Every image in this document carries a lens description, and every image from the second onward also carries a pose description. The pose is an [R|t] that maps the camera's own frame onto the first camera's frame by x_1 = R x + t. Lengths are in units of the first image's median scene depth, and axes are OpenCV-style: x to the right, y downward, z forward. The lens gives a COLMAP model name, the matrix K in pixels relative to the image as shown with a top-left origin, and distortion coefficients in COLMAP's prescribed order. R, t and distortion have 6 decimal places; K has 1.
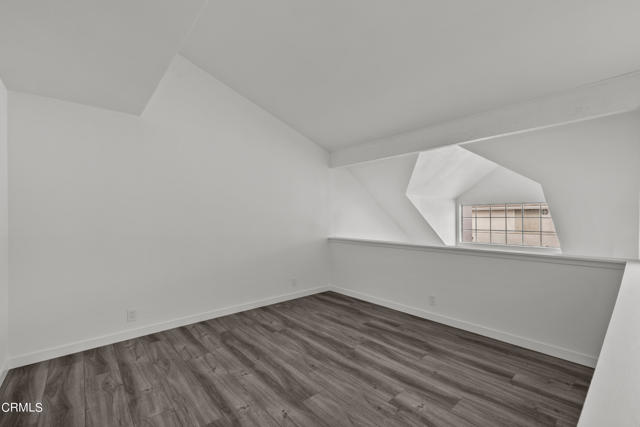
lens RADIAL K [[272.9, 0, 316.6], [0, 272.9, 207.7], [0, 0, 1]] dist [-0.000990, 0.000049]
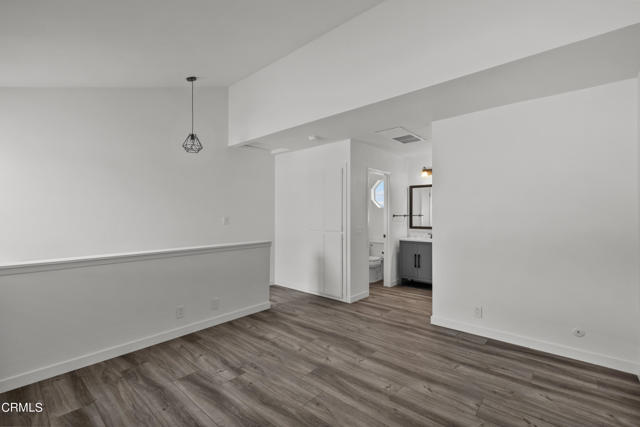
lens RADIAL K [[287.6, 0, 318.7], [0, 287.6, 211.6], [0, 0, 1]] dist [0.000334, -0.000148]
pose [[-0.990146, 0.005216, -0.139943, 0.092014], [0.011746, 0.998878, -0.045878, 0.060559], [0.139547, -0.047070, -0.989096, 1.772593]]
